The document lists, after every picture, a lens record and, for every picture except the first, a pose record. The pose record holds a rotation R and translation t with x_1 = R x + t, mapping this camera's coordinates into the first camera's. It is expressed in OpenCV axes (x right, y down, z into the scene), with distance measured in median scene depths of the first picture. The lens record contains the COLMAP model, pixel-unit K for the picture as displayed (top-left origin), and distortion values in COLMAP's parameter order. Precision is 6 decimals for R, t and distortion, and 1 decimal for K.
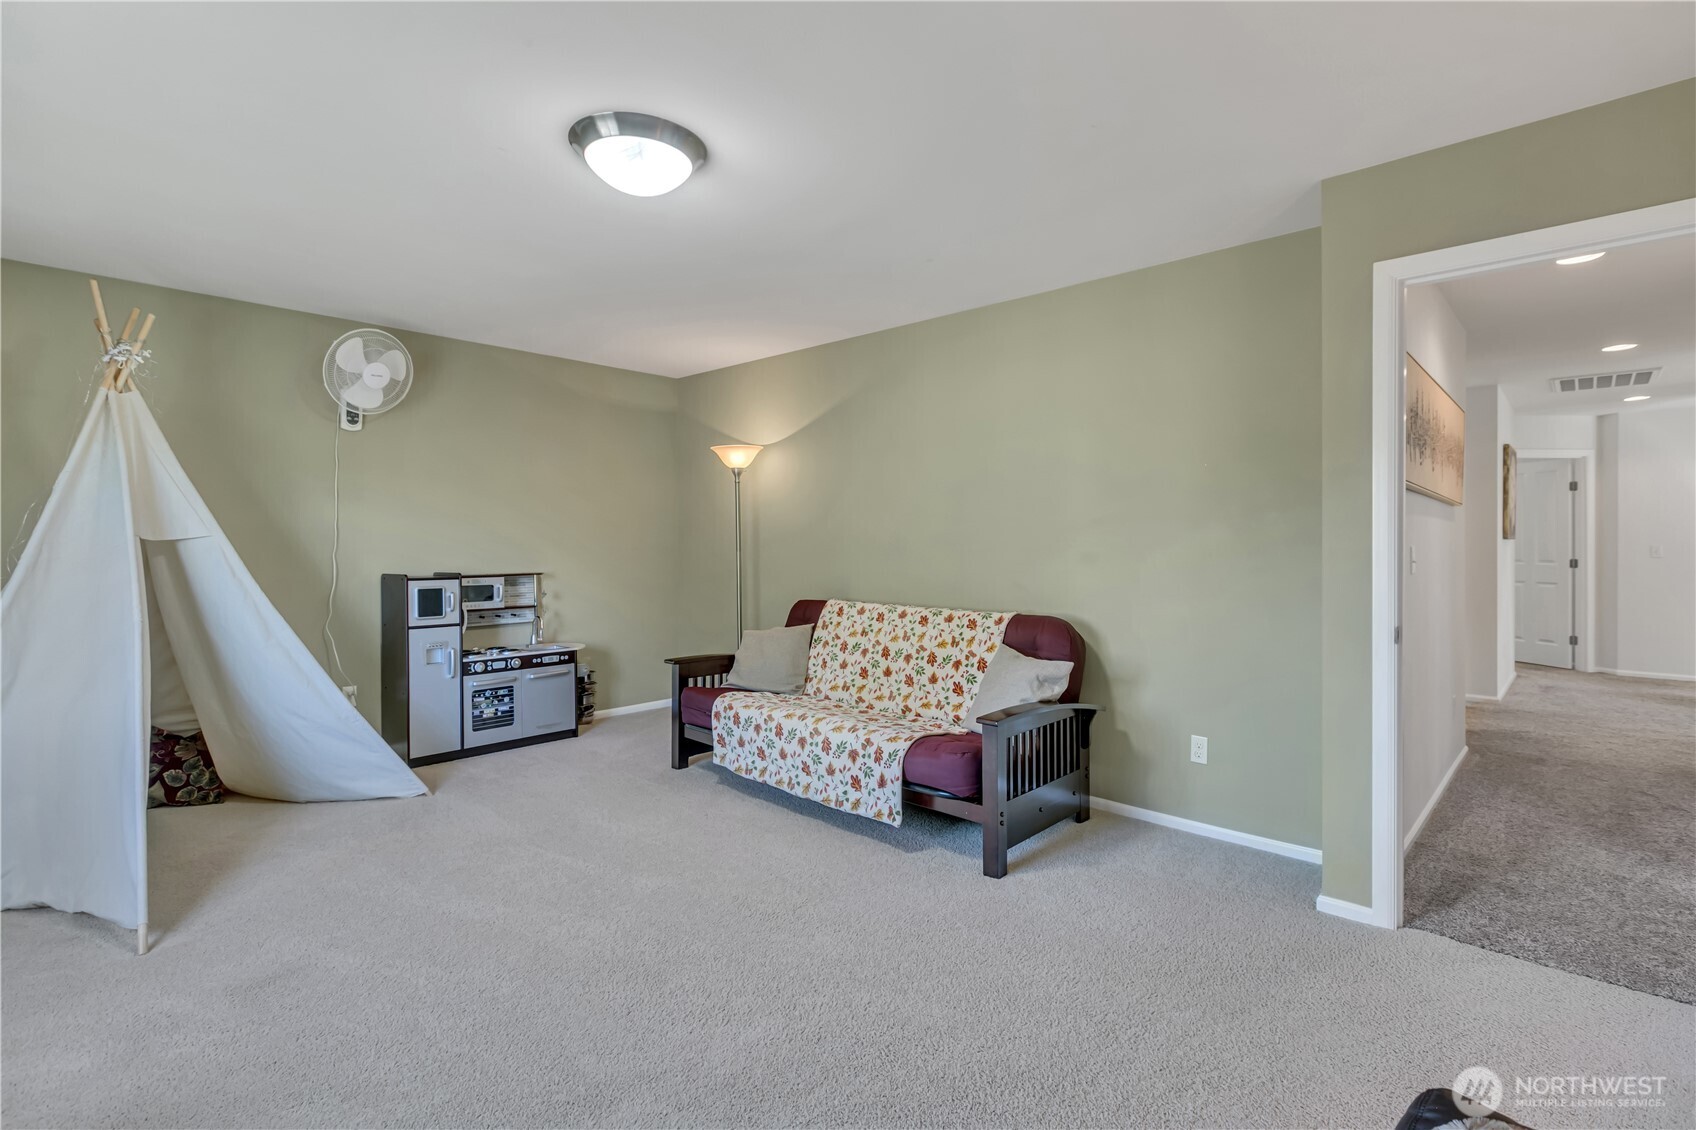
lens RADIAL K [[778.7, 0, 836.1], [0, 778.7, 540.0], [0, 0, 1]] dist [-0.000339, -0.000364]
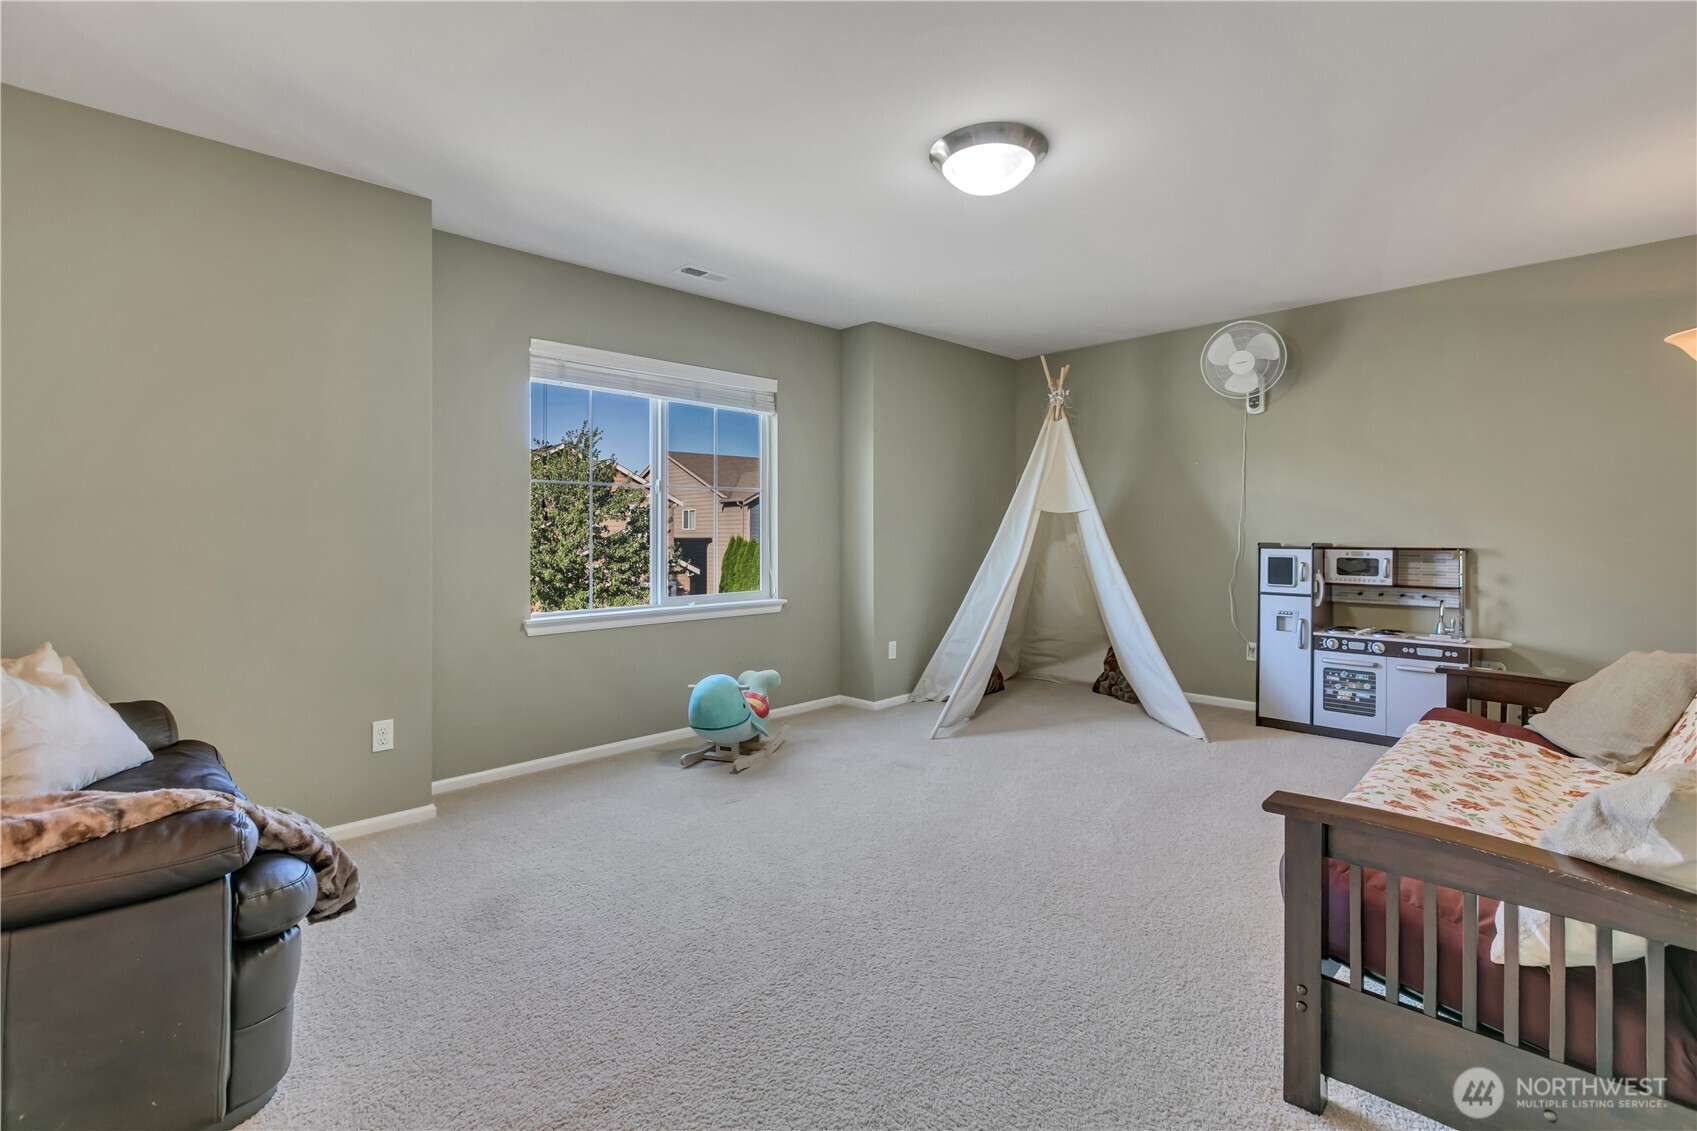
lens RADIAL K [[746.8, 0, 863.5], [0, 746.8, 535.0], [0, 0, 1]] dist [-0.020782, -0.000117]
pose [[-0.009743, 0.000519, -0.999952, 0.434820], [0.004544, 0.999990, 0.000475, 0.029020], [0.999942, -0.004540, -0.009745, 0.440673]]
